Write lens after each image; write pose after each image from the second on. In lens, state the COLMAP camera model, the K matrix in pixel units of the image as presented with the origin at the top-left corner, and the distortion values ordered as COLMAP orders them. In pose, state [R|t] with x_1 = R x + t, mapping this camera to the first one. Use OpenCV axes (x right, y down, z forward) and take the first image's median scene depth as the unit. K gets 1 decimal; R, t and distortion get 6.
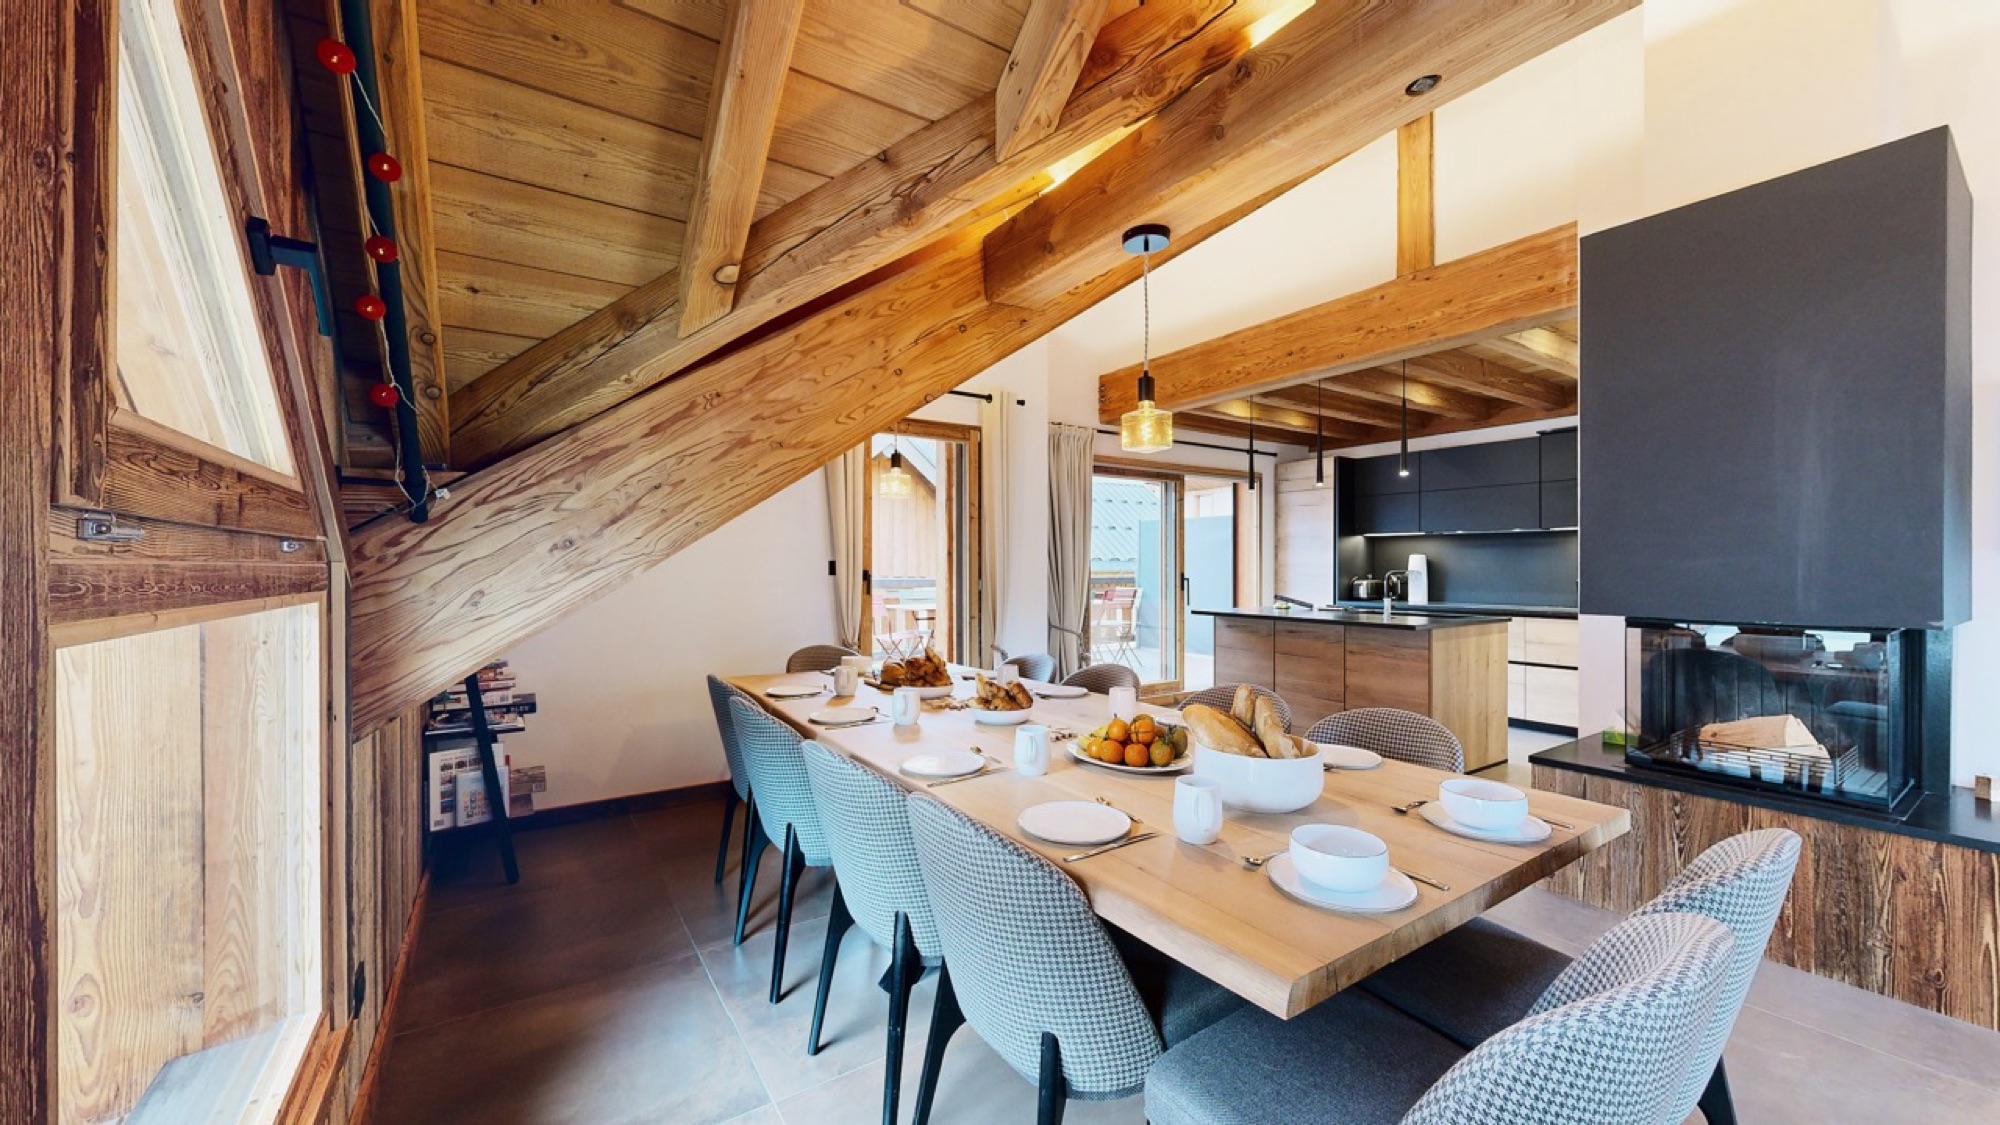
lens RADIAL K [[732.1, 0, 1000.6], [0, 732.1, 563.4], [0, 0, 1]] dist [0.003334, -0.000018]
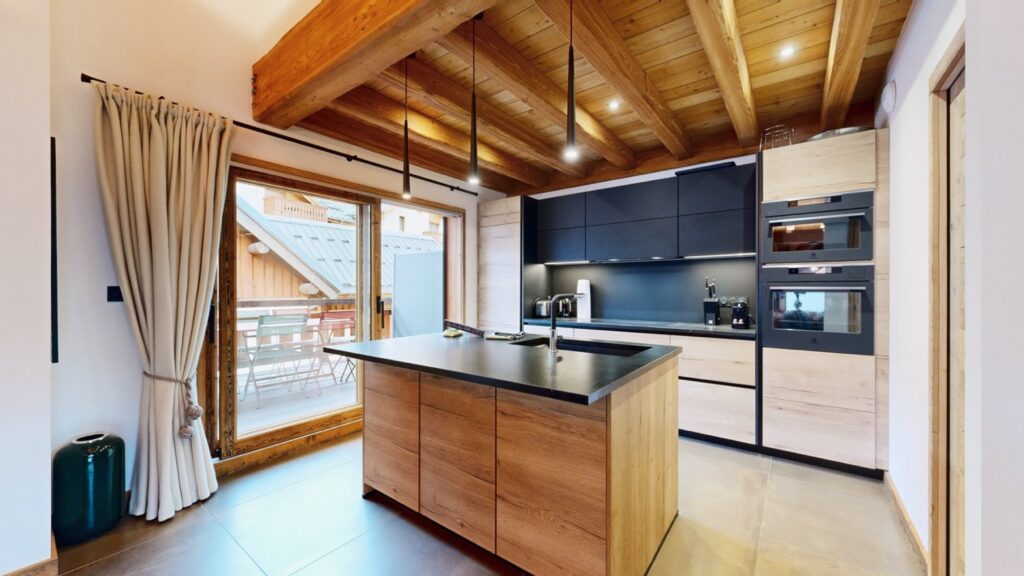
lens RADIAL K [[374.8, 0, 513.9], [0, 374.8, 288.8], [0, 0, 1]] dist [0.003334, -0.000018]
pose [[0.942476, -0.002236, 0.334267, 0.357644], [0.001828, 0.999997, 0.001535, 0.003465], [-0.334270, -0.000836, 0.942477, 0.642944]]
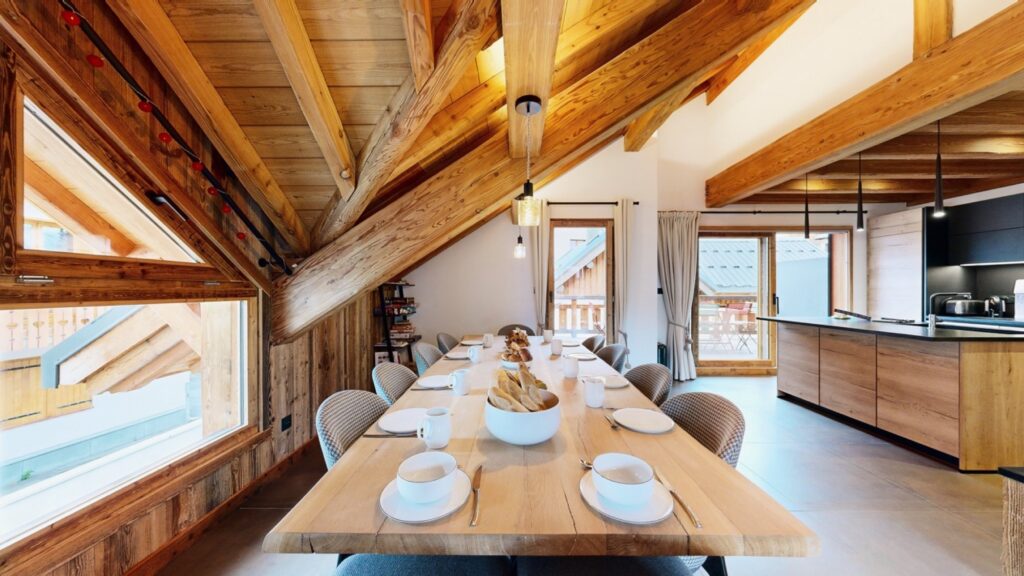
lens RADIAL K [[323.5, 0, 512.8], [0, 323.5, 288.1], [0, 0, 1]] dist [0.000320, 0.000270]
pose [[0.827579, -0.003011, -0.561341, 0.245267], [0.002473, 0.999995, -0.001718, 0.000868], [0.561343, 0.000033, 0.827583, 0.132465]]
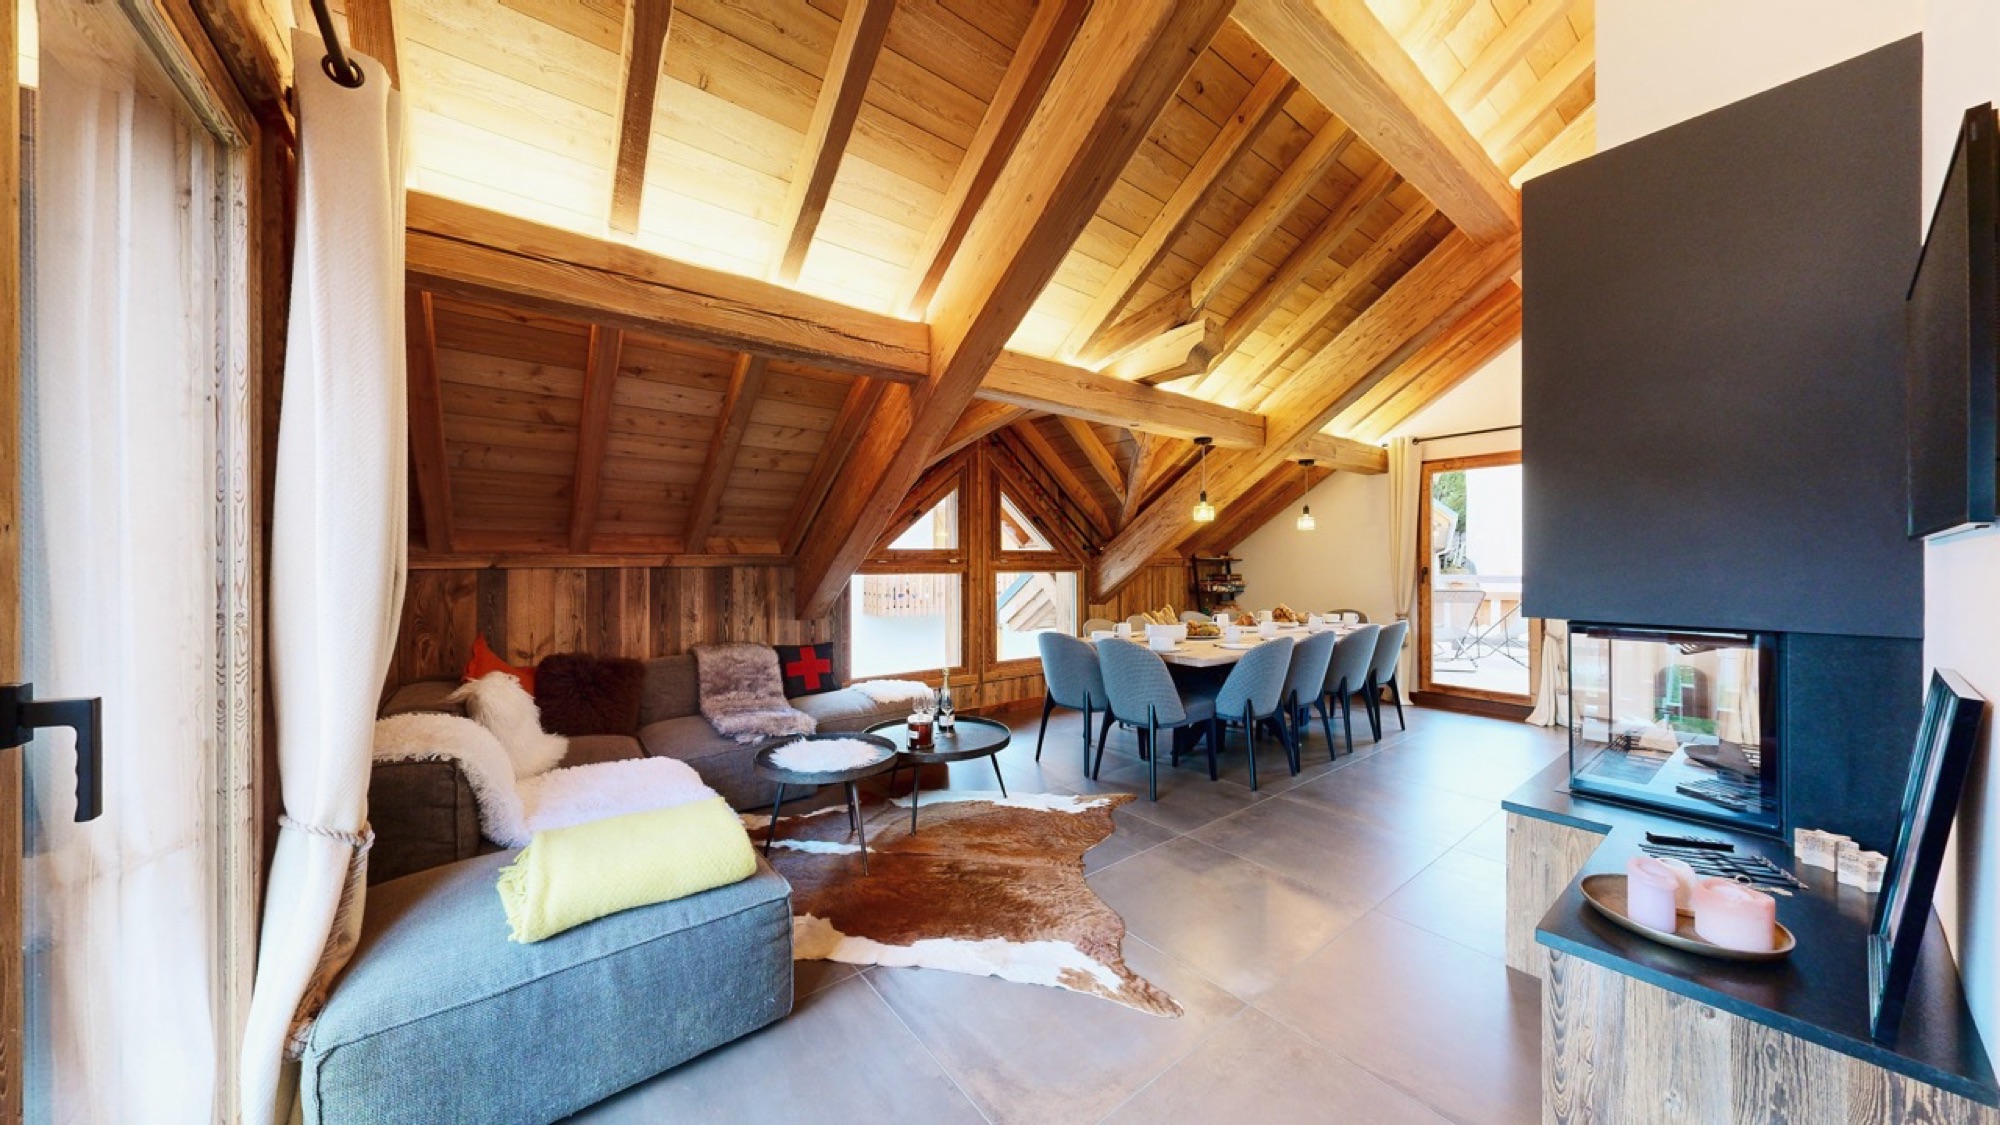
lens RADIAL K [[631.9, 0, 997.6], [0, 631.9, 567.7], [0, 0, 1]] dist [0.000320, 0.000270]
pose [[0.073611, -0.001360, -0.997286, 0.974920], [0.006335, 0.999980, -0.000896, 0.005842], [0.997267, -0.006252, 0.073618, 0.034919]]
